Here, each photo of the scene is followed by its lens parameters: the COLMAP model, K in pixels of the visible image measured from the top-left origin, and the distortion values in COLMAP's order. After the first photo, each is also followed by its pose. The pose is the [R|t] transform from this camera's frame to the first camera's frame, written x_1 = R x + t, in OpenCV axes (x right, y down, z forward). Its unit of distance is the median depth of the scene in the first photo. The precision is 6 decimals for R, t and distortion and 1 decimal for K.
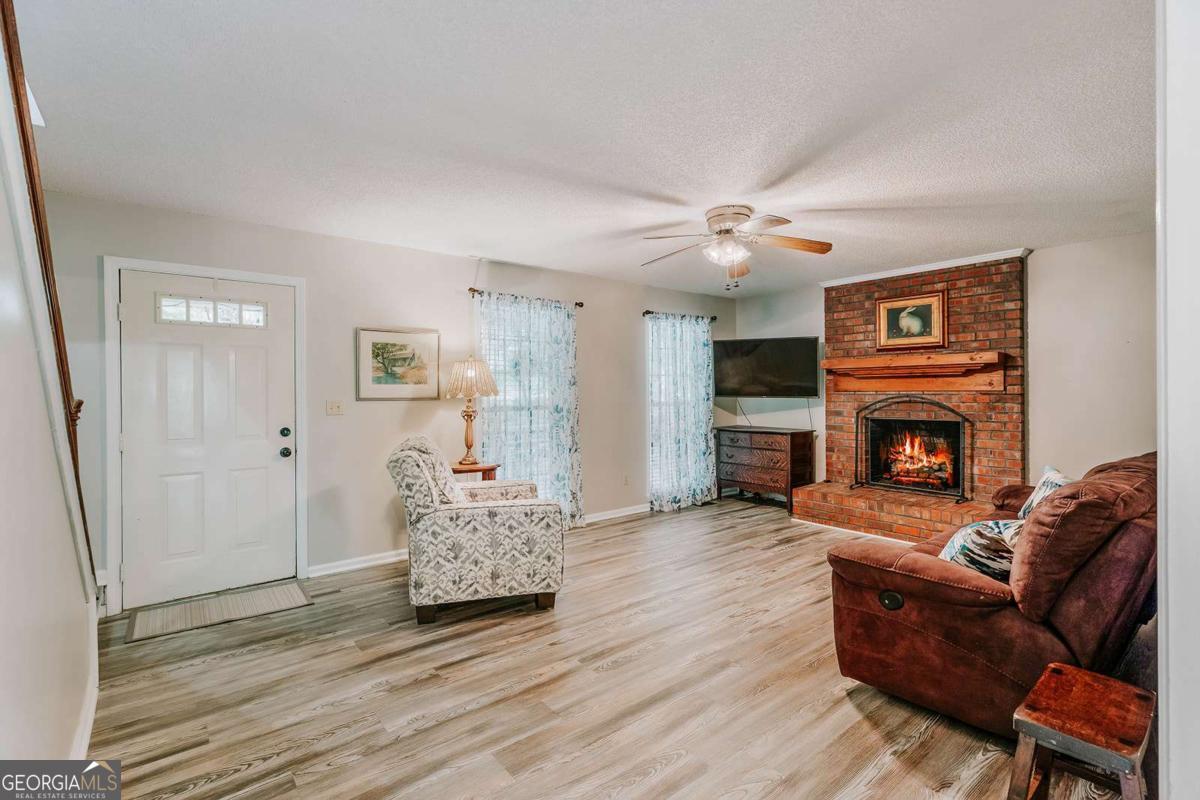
lens RADIAL K [[553.2, 0, 599.6], [0, 553.2, 396.6], [0, 0, 1]] dist [0.002008, 0.000043]
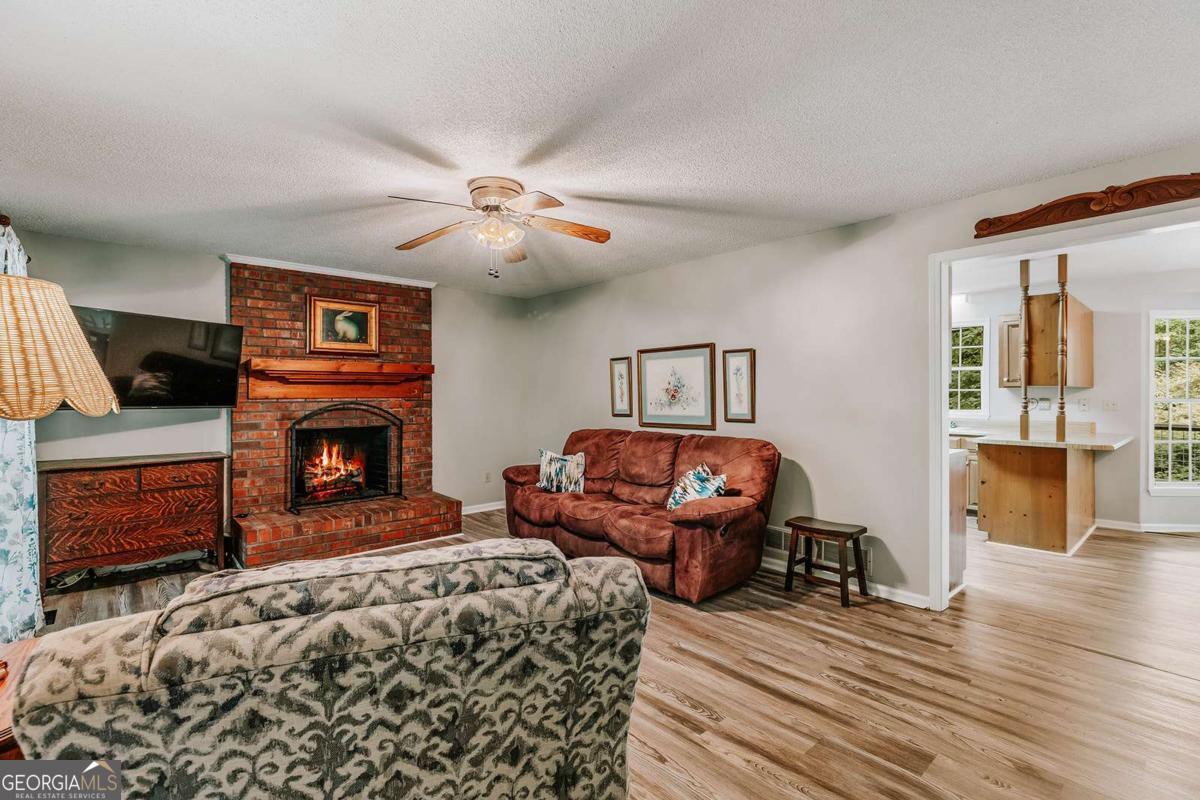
lens RADIAL K [[553.2, 0, 598.6], [0, 553.2, 395.8], [0, 0, 1]] dist [0.002008, 0.000043]
pose [[-0.062942, 0.003974, 0.998009, -0.429400], [0.014549, 0.999889, -0.003064, -0.004458], [-0.997911, 0.014327, -0.062993, 0.618211]]
